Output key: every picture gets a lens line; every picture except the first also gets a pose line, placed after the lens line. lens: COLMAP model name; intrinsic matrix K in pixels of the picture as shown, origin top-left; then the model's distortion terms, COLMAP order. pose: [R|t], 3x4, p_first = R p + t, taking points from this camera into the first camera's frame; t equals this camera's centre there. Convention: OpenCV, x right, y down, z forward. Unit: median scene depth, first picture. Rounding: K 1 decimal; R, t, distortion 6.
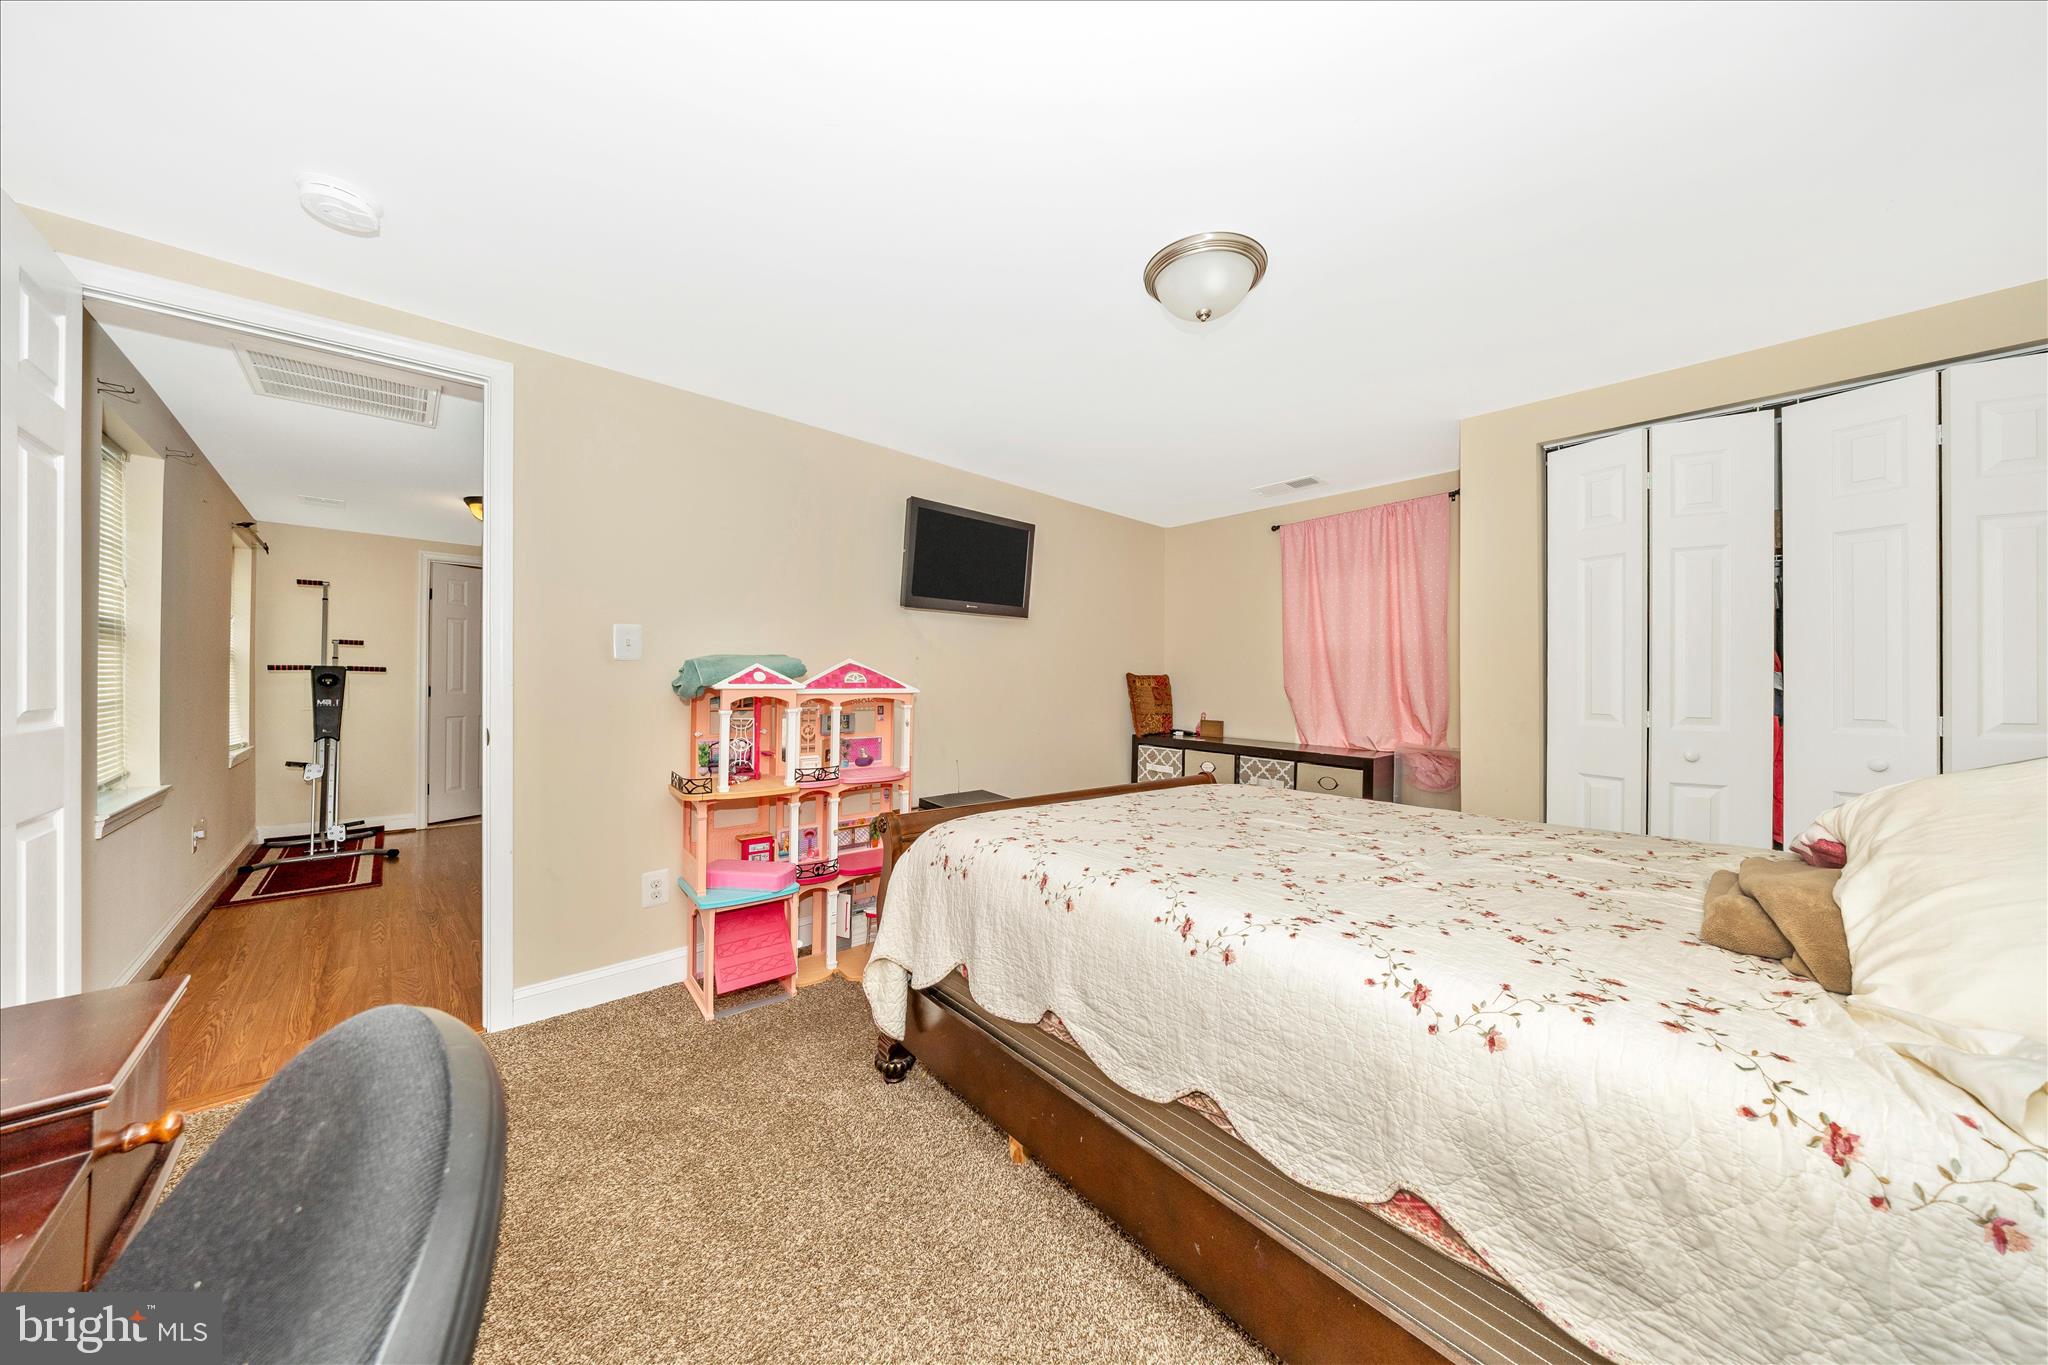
lens RADIAL K [[682.3, 0, 1041.9], [0, 682.3, 680.0], [0, 0, 1]] dist [-0.001387, -0.000240]
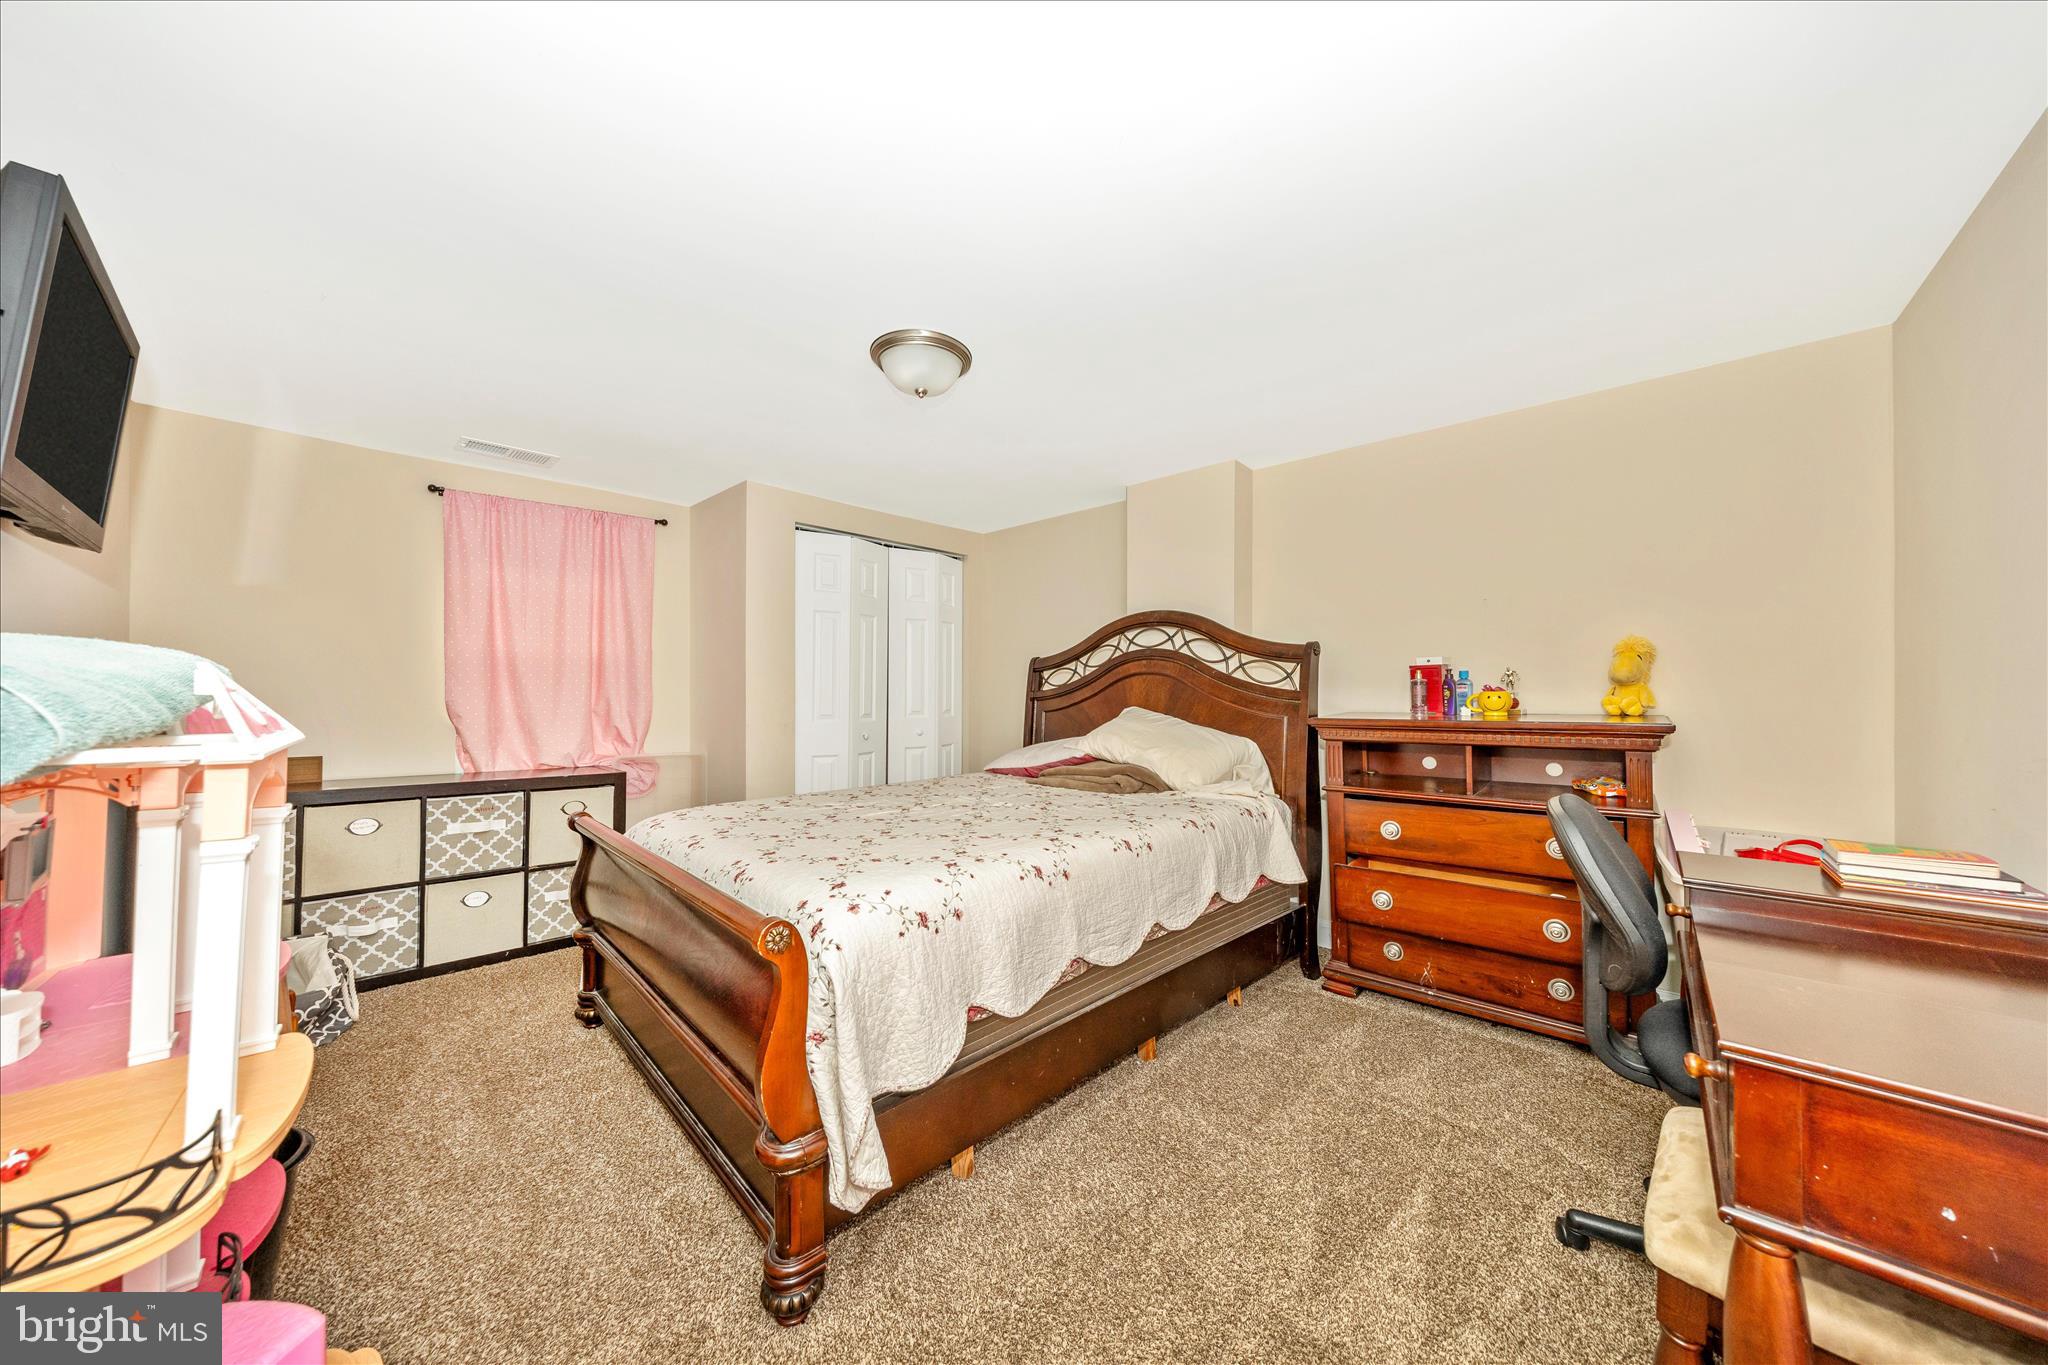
lens RADIAL K [[682.3, 0, 1041.9], [0, 682.3, 680.0], [0, 0, 1]] dist [-0.001387, -0.000240]
pose [[-0.027104, 0.003950, 0.999625, -0.474989], [-0.003611, 0.999985, -0.004049, -0.014273], [-0.999626, -0.003719, -0.027089, 0.402131]]
